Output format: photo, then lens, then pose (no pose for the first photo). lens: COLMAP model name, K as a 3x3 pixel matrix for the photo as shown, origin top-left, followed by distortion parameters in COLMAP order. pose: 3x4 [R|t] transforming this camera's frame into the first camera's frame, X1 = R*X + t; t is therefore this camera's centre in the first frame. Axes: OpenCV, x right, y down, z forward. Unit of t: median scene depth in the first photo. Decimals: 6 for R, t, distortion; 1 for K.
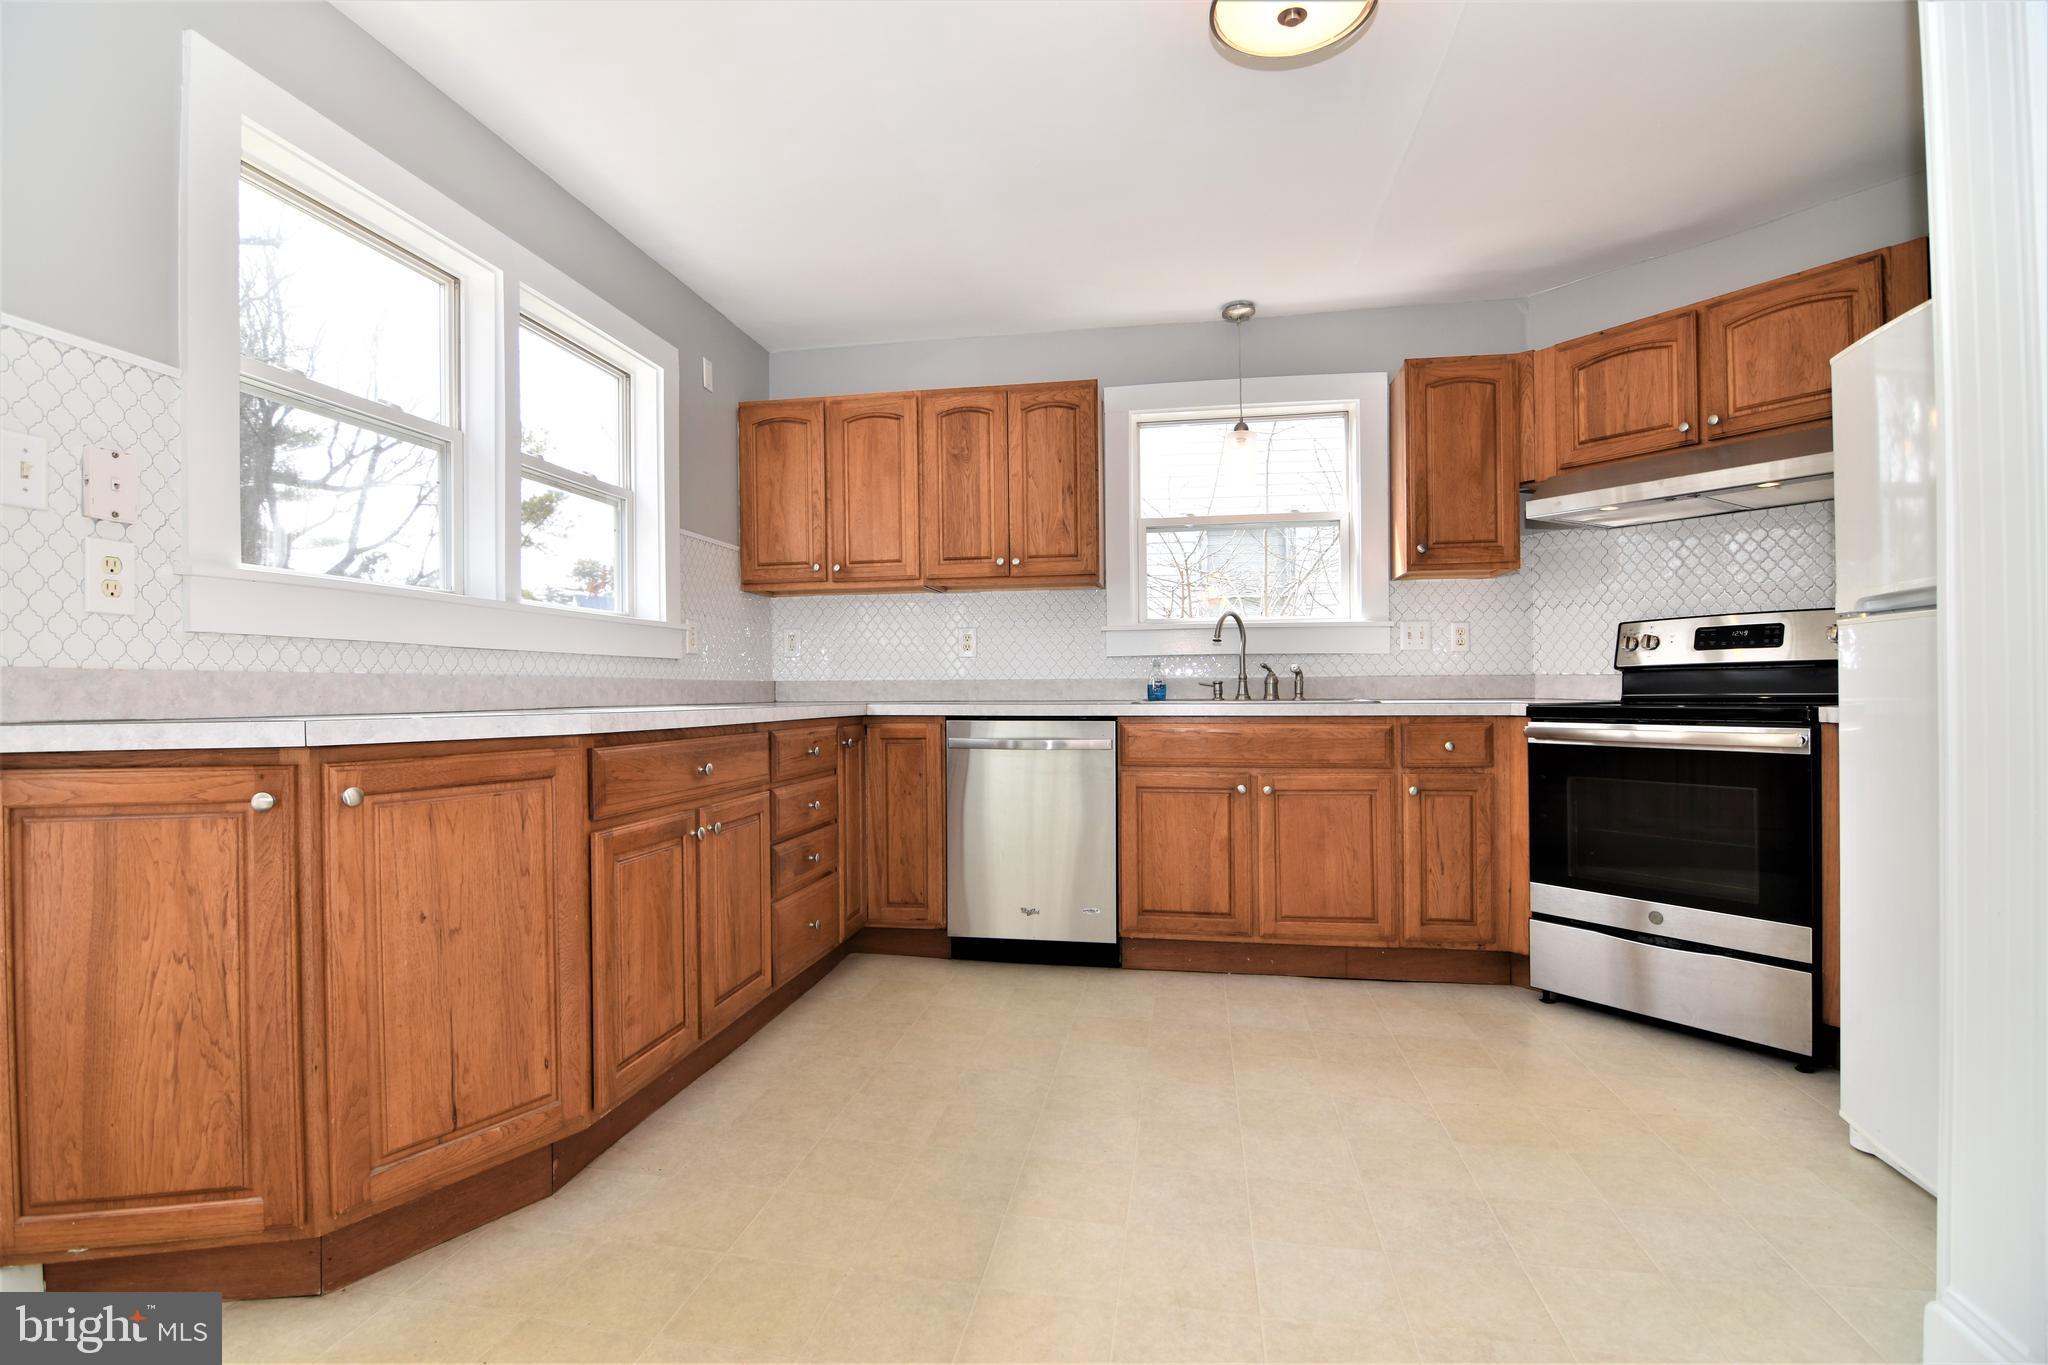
lens RADIAL K [[986.9, 0, 1014.3], [0, 986.9, 692.6], [0, 0, 1]] dist [-0.008304, -0.010498]
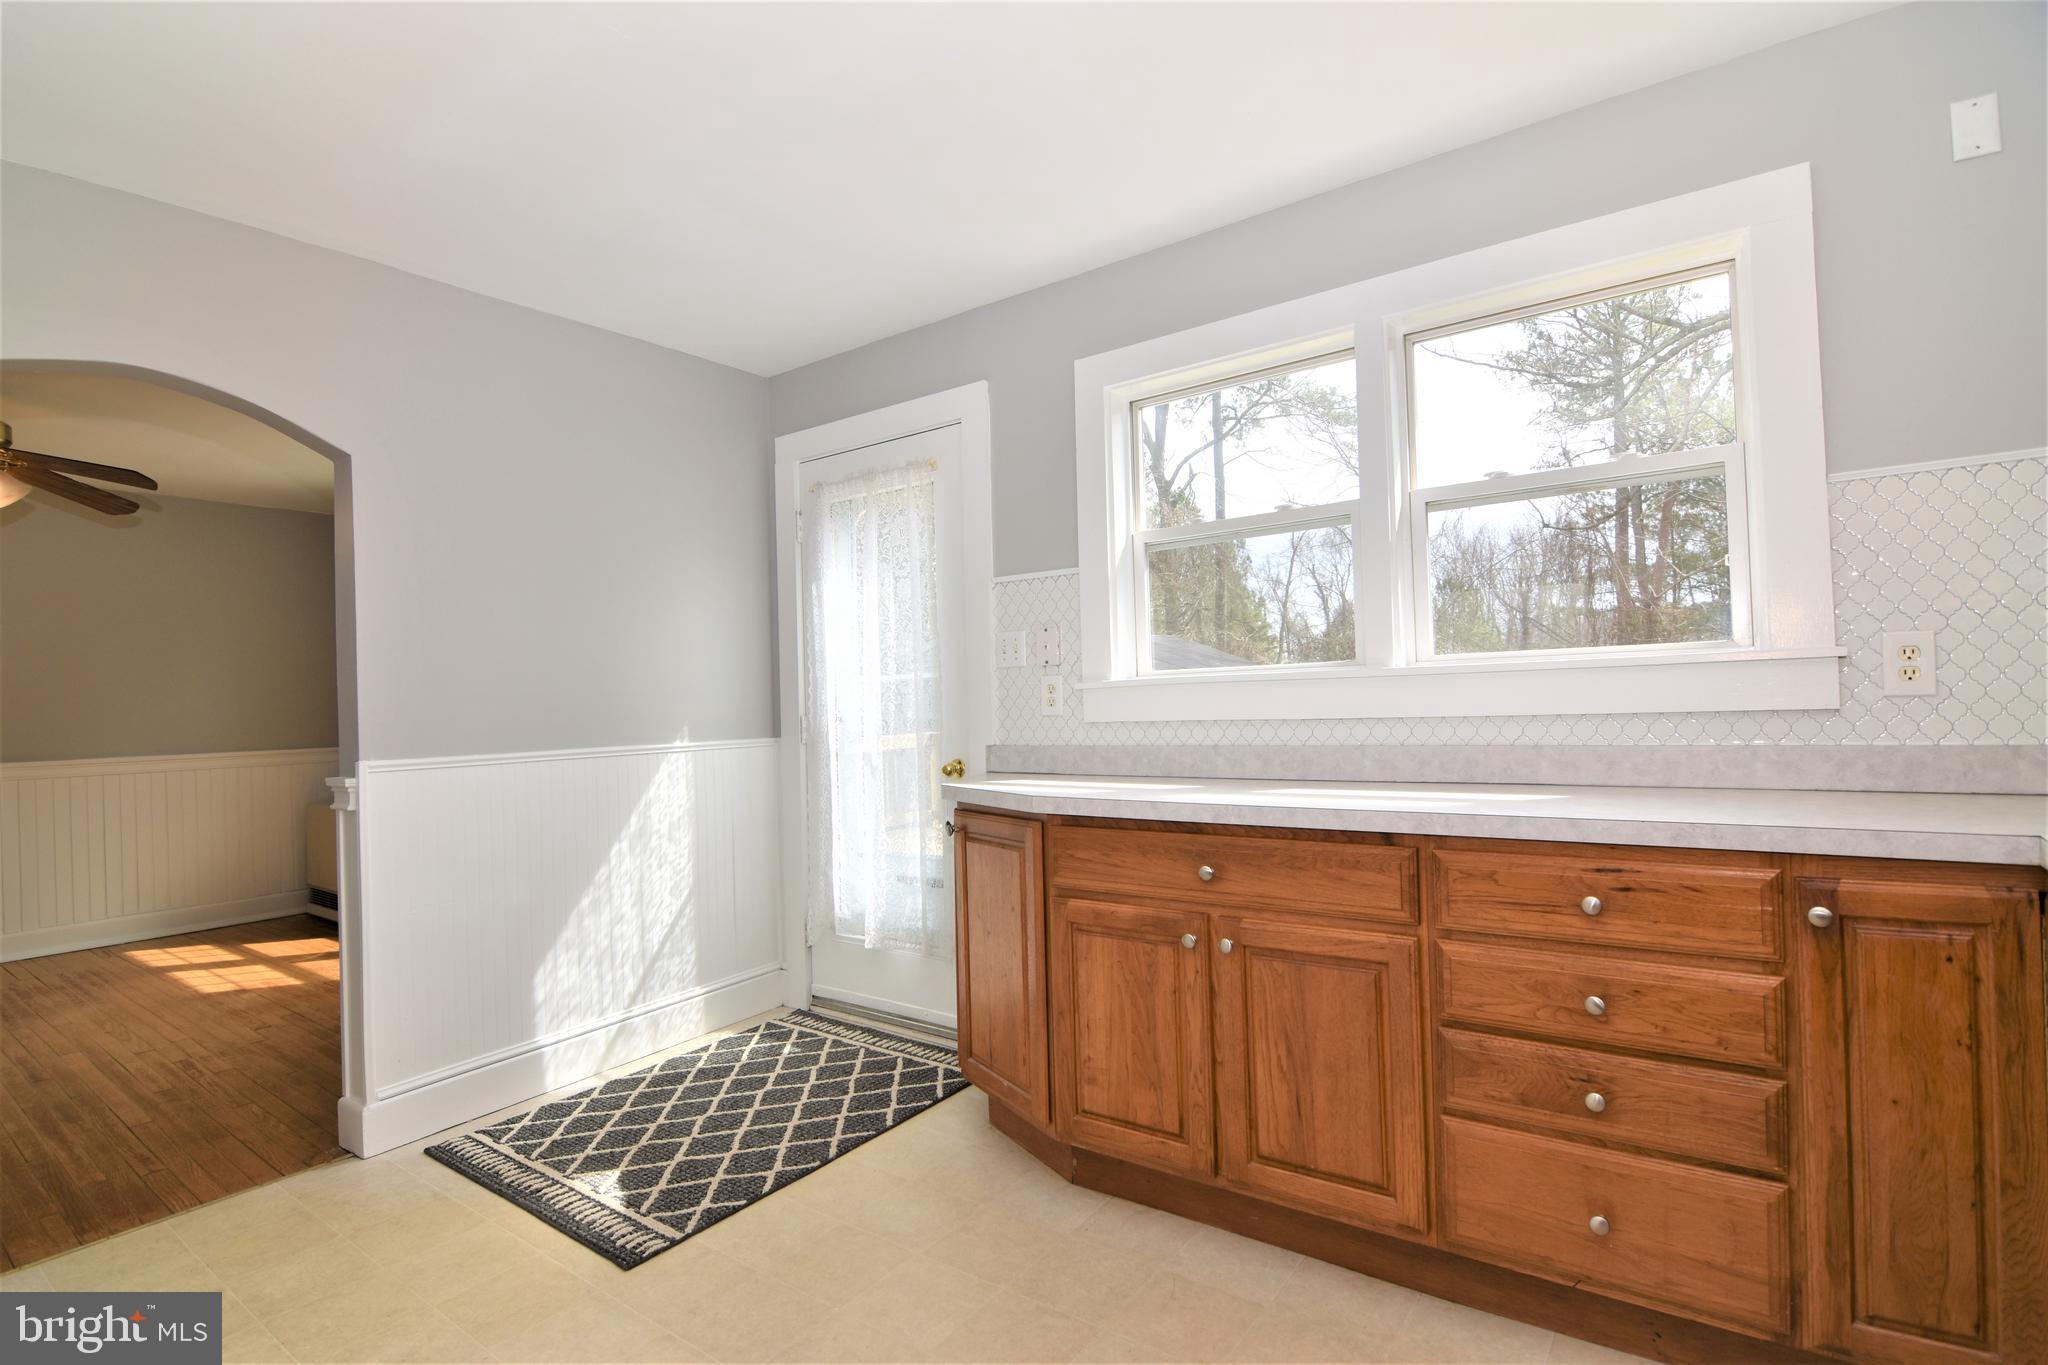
lens RADIAL K [[986.9, 0, 1014.3], [0, 986.9, 692.6], [0, 0, 1]] dist [-0.008304, -0.010498]
pose [[-0.446084, 0.010280, -0.894932, 0.385096], [0.032630, 0.999456, -0.004784, -0.058255], [0.894396, -0.031336, -0.446177, 0.877305]]
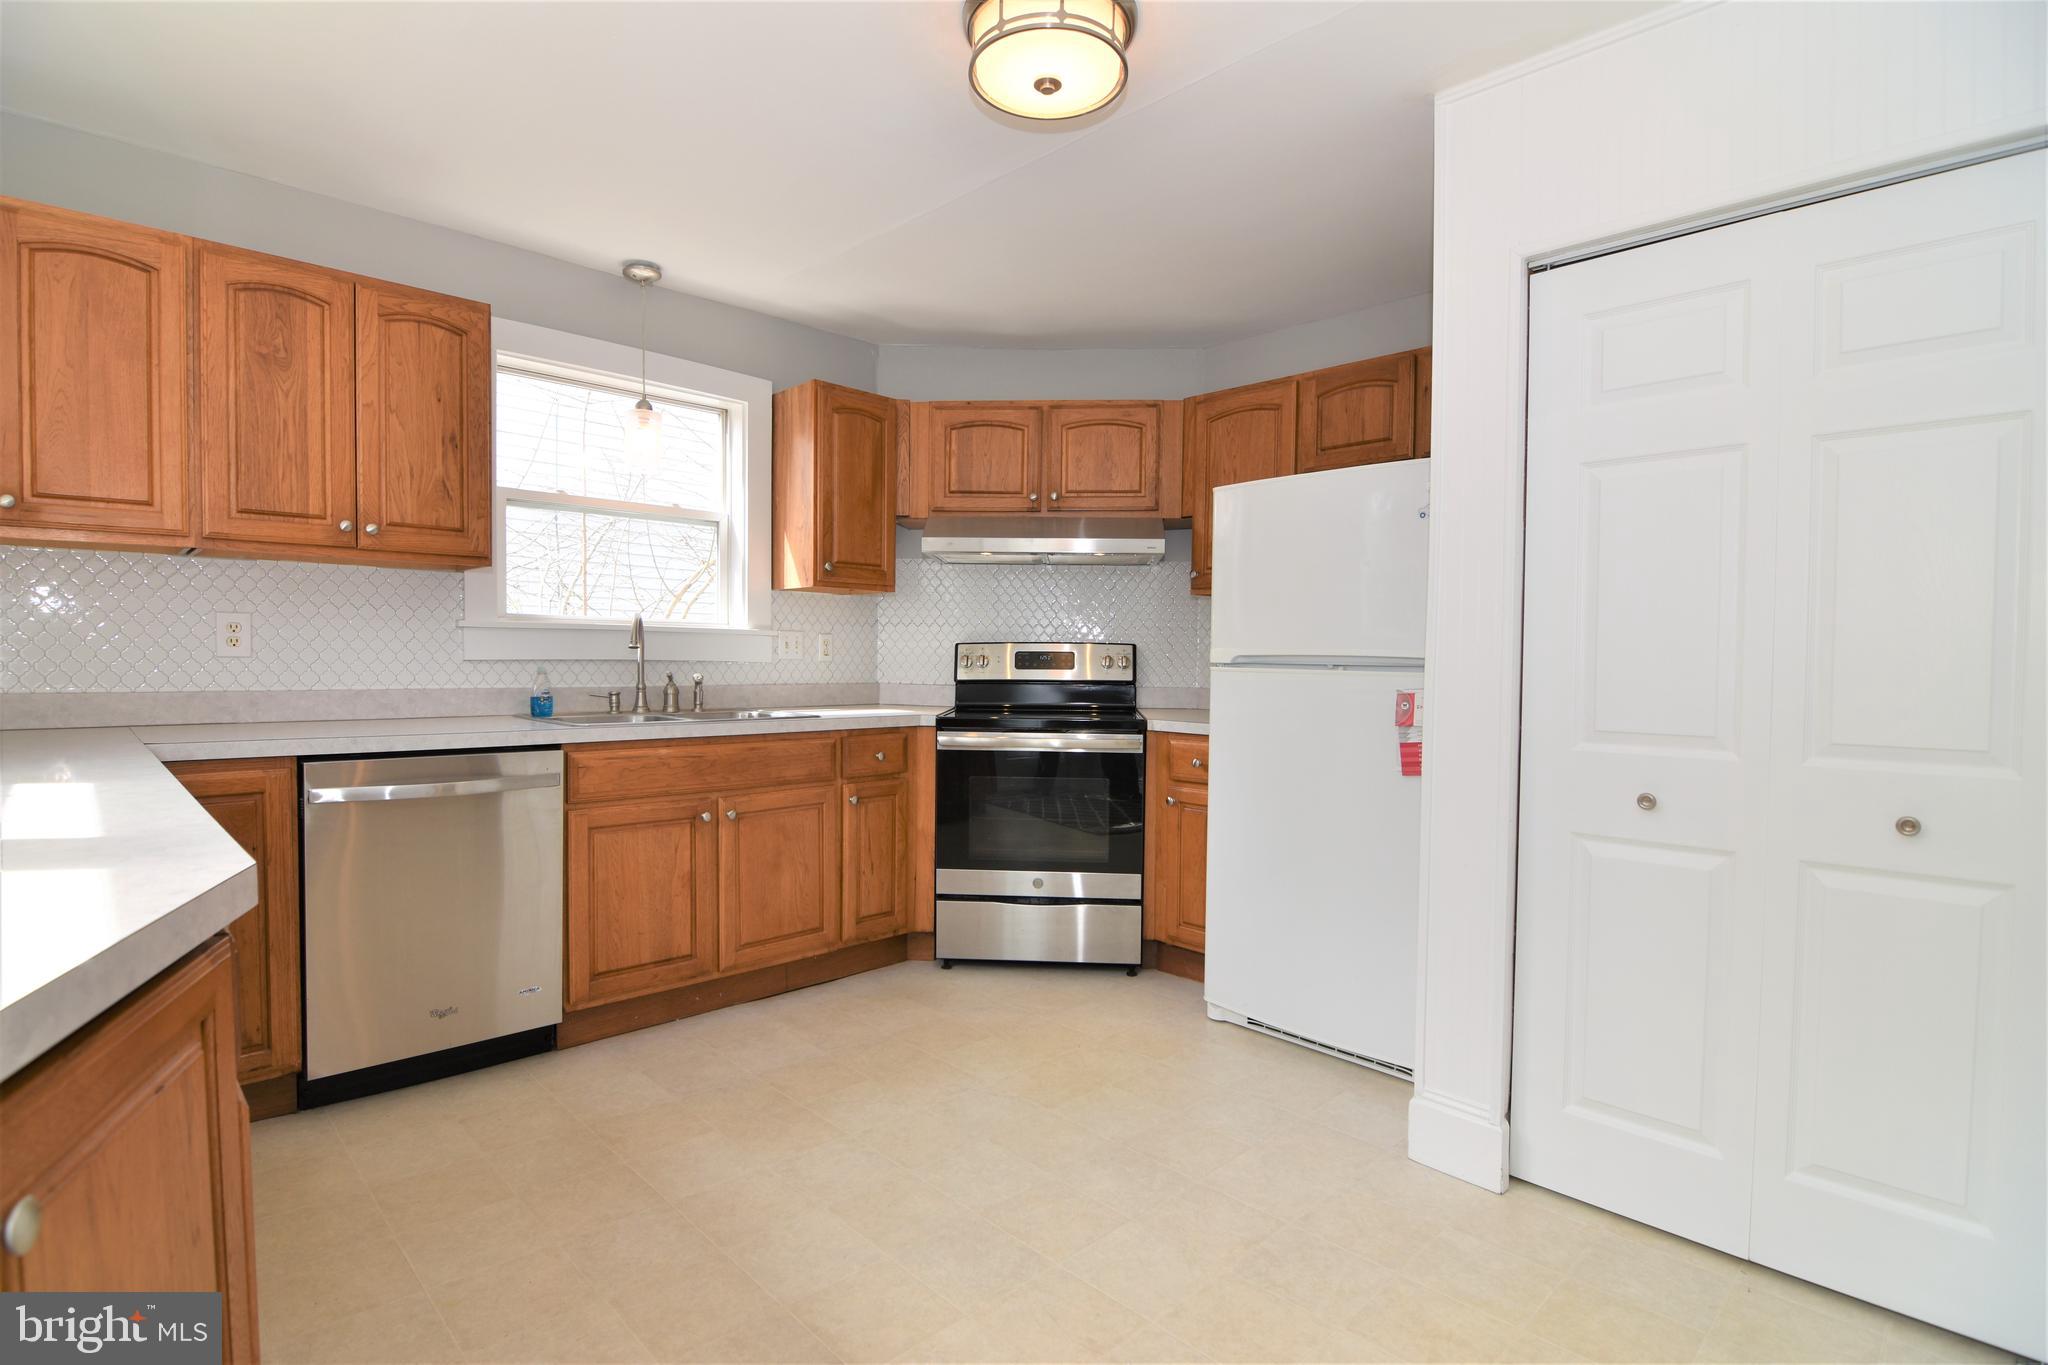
lens RADIAL K [[986.9, 0, 1014.3], [0, 986.9, 692.6], [0, 0, 1]] dist [-0.008304, -0.010498]
pose [[0.582795, -0.014264, 0.812494, -0.326987], [-0.013690, 0.999532, 0.027368, -0.043660], [-0.812504, -0.027073, 0.582327, 0.226574]]
